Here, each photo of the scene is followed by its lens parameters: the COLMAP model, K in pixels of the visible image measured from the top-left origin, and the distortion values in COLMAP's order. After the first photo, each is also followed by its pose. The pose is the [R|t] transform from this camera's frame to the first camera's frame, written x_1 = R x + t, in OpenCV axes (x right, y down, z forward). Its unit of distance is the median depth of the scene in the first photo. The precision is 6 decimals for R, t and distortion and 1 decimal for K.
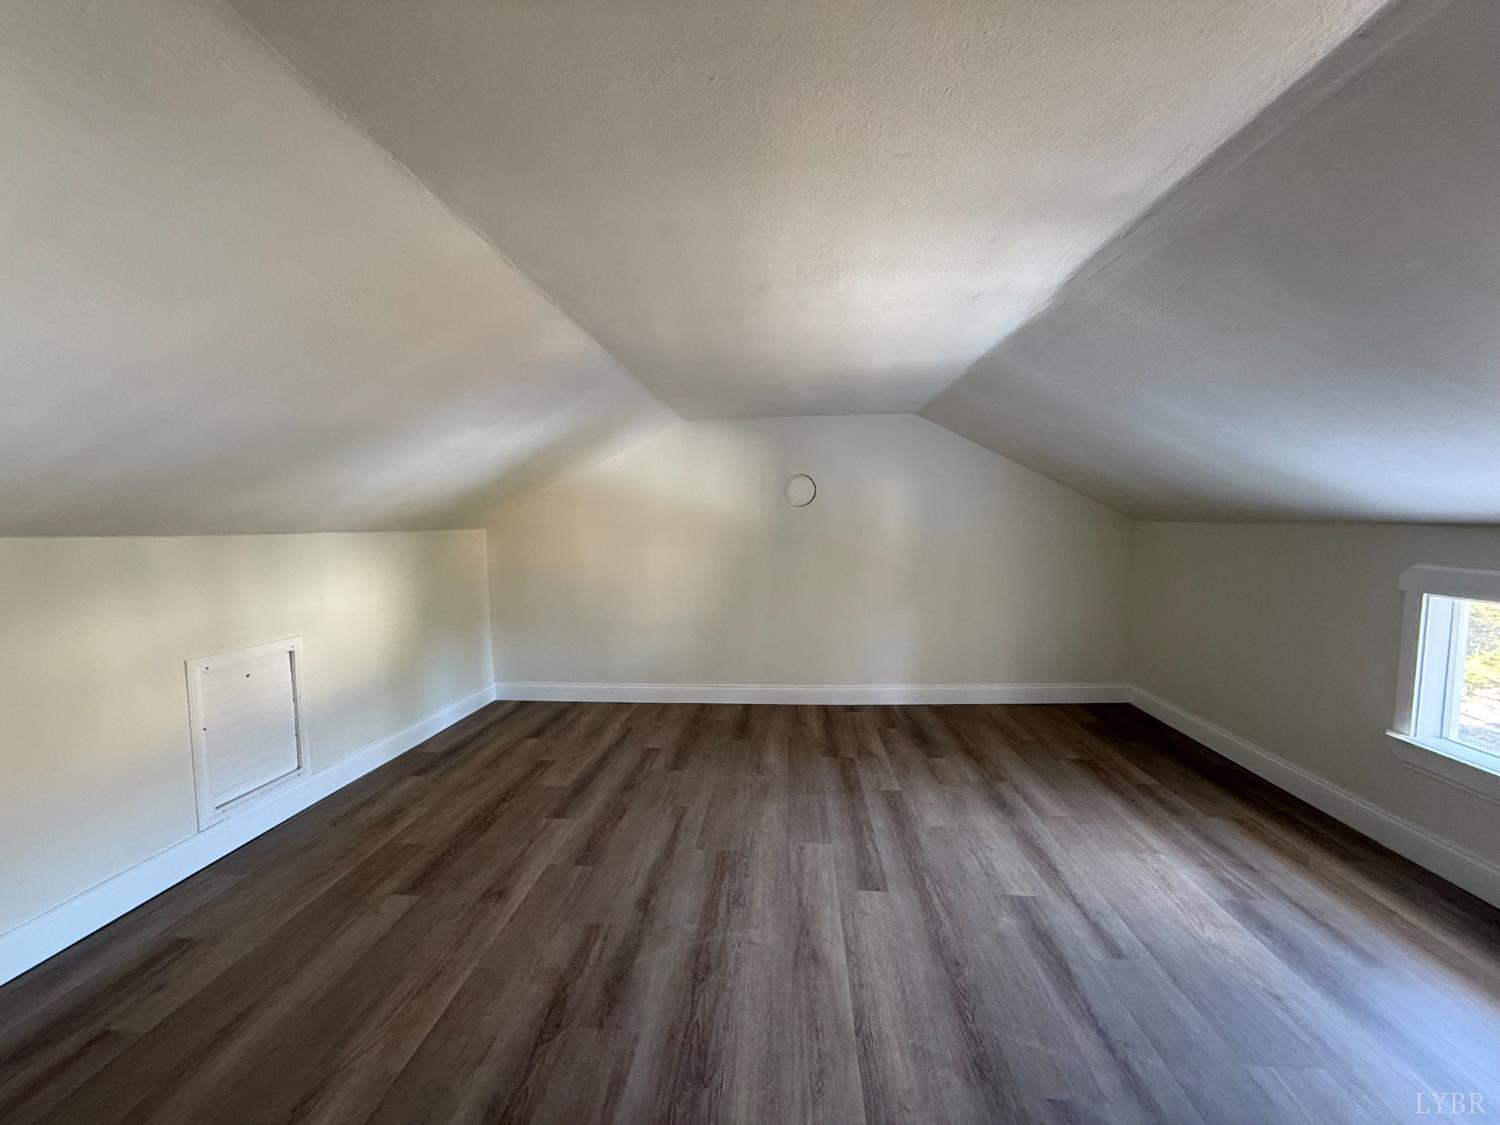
lens RADIAL K [[594.8, 0, 748.2], [0, 594.8, 552.9], [0, 0, 1]] dist [-0.001193, 0.000328]
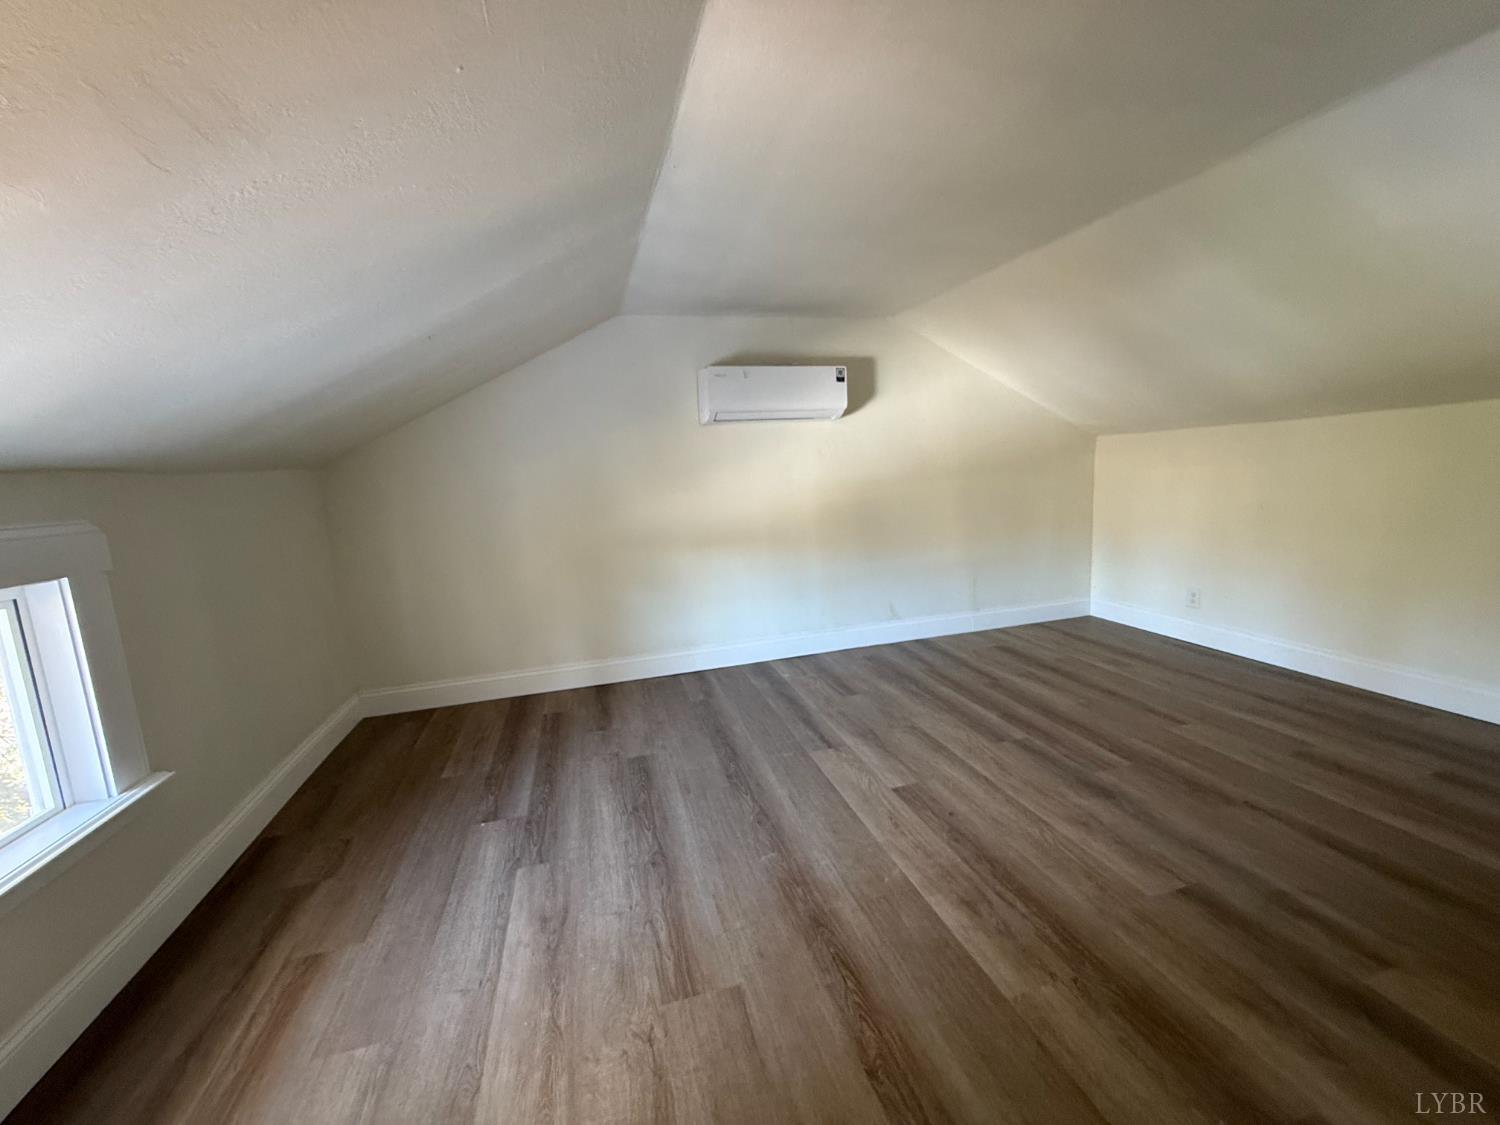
lens RADIAL K [[594.8, 0, 742.4], [0, 594.8, 565.7], [0, 0, 1]] dist [-0.001193, 0.000328]
pose [[-0.942185, 0.138188, -0.305273, 0.027510], [0.073779, 0.974200, 0.213285, -0.012247], [0.326870, 0.178431, -0.928072, 1.704196]]
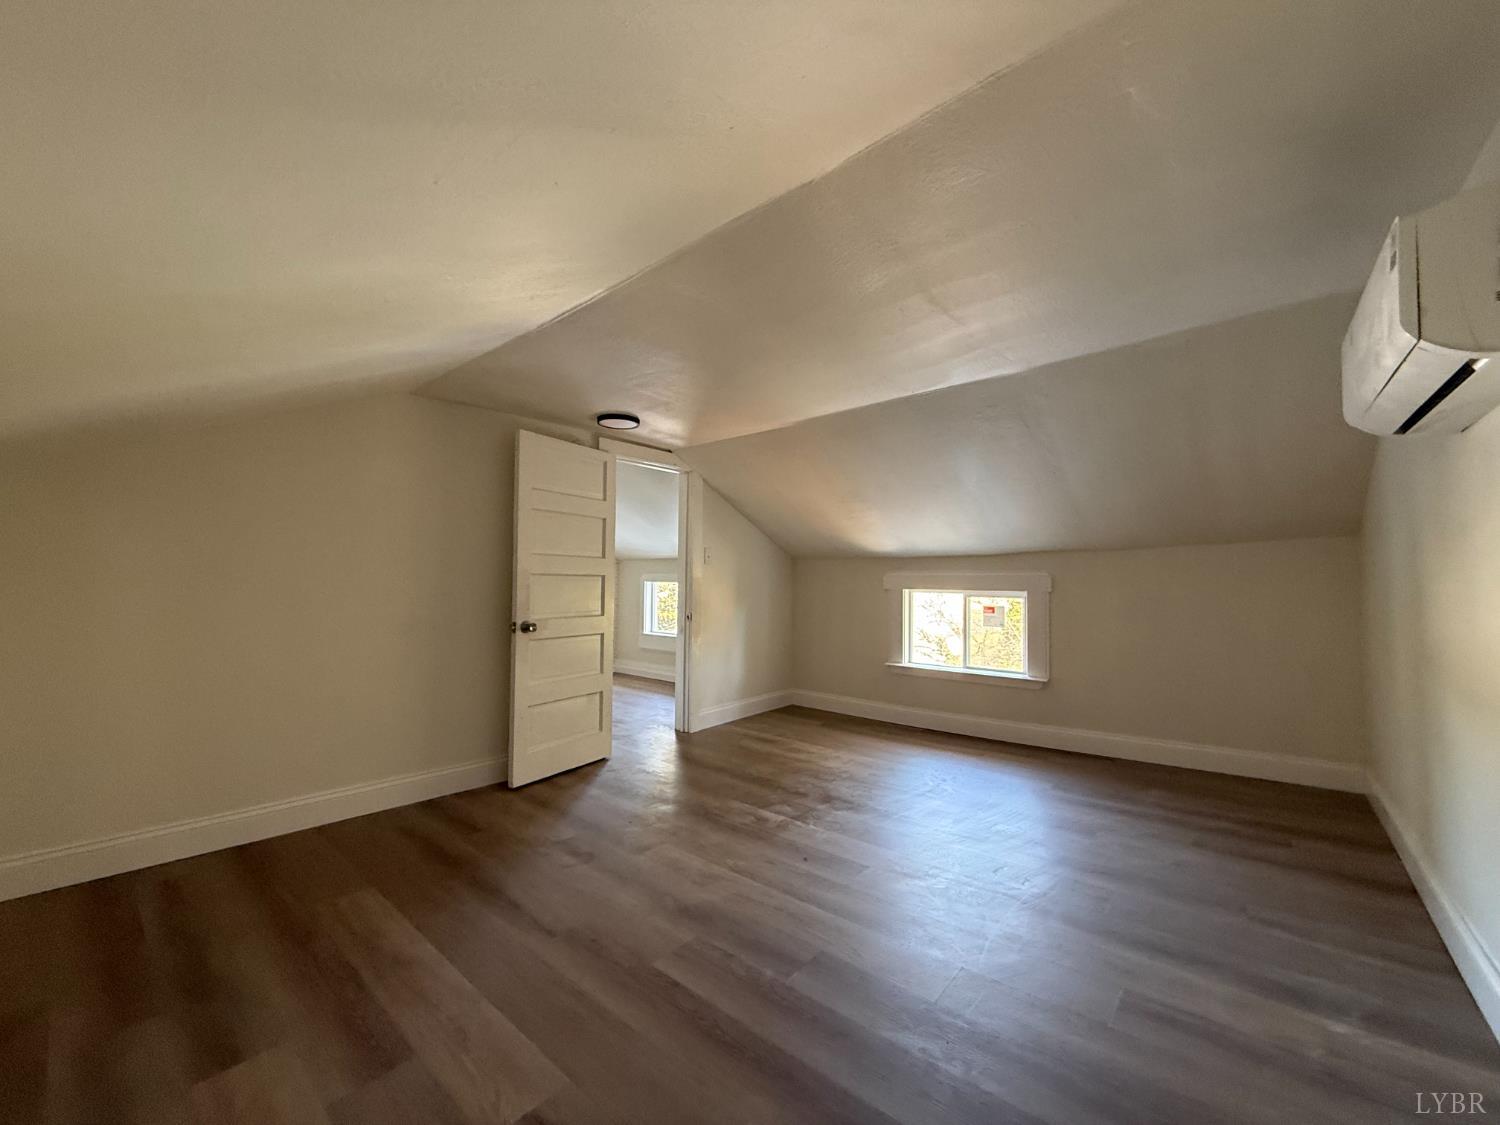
lens RADIAL K [[594.8, 0, 752.0], [0, 594.8, 571.6], [0, 0, 1]] dist [-0.001193, 0.000328]
pose [[0.586344, 0.050729, 0.808472, -1.587207], [0.018777, 0.996918, -0.076171, 0.167829], [-0.809845, 0.059843, 0.583584, 0.329061]]
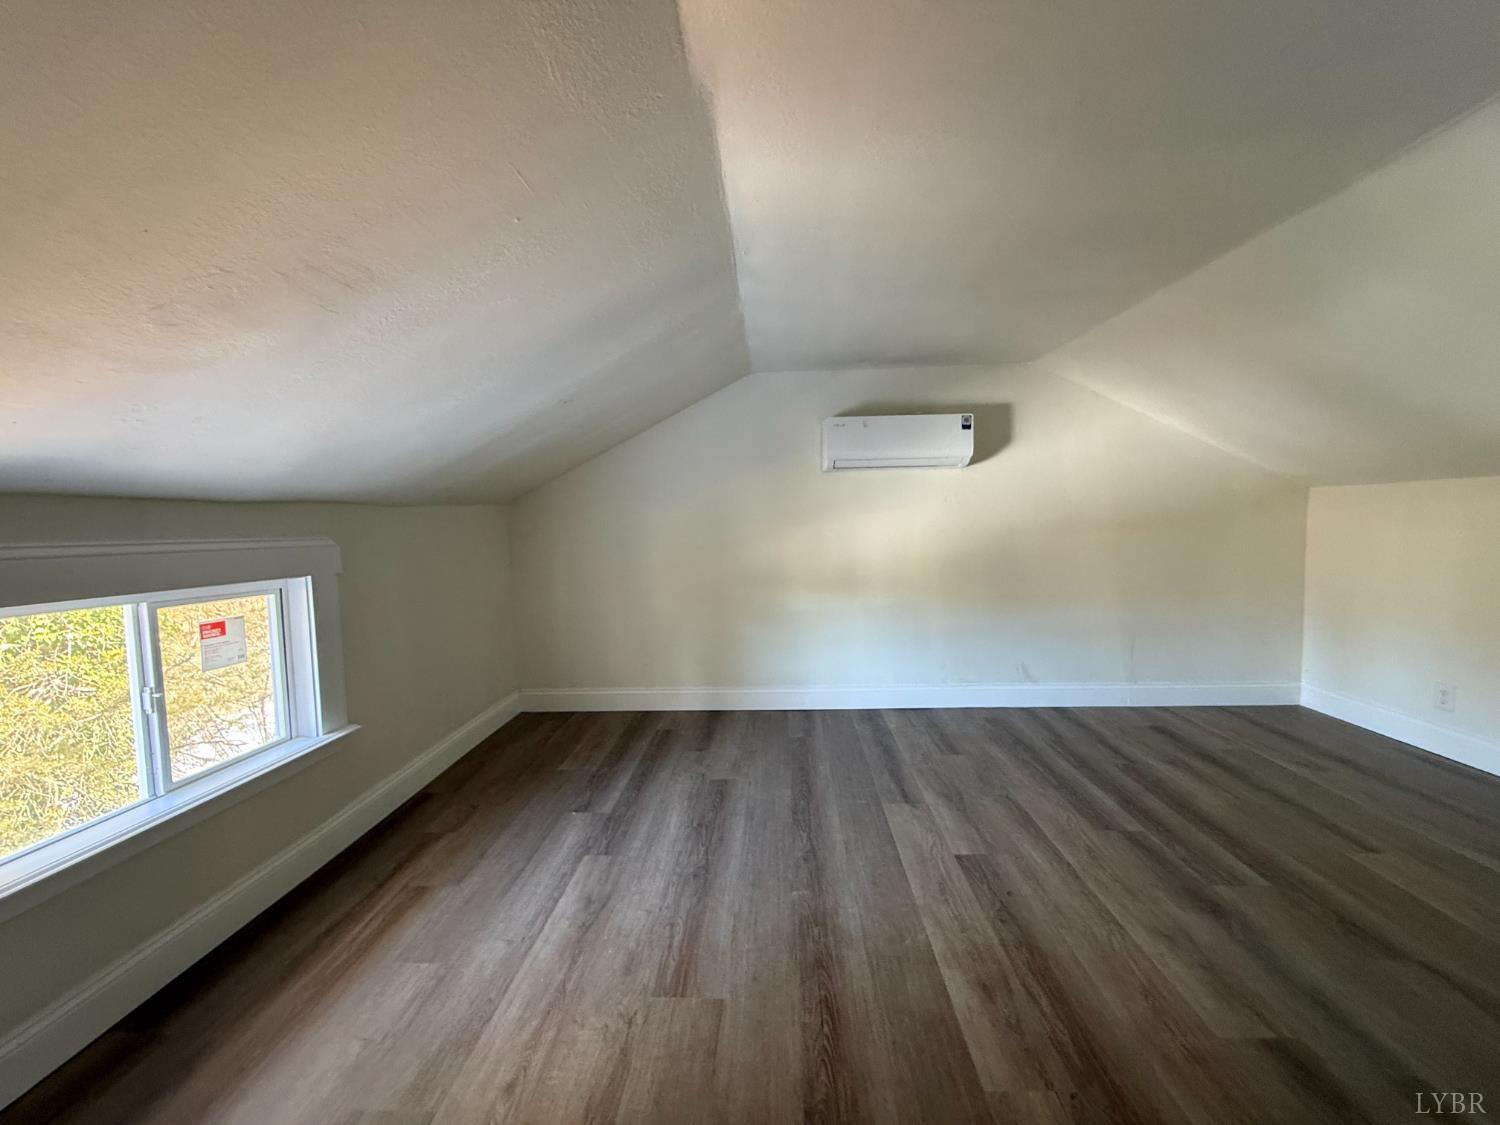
lens RADIAL K [[594.8, 0, 745.2], [0, 594.8, 564.7], [0, 0, 1]] dist [-0.001193, 0.000328]
pose [[-0.998081, 0.061382, -0.008179, -0.170494], [0.059958, 0.990935, 0.120220, -0.002901], [0.015484, 0.119499, -0.992714, 1.810251]]
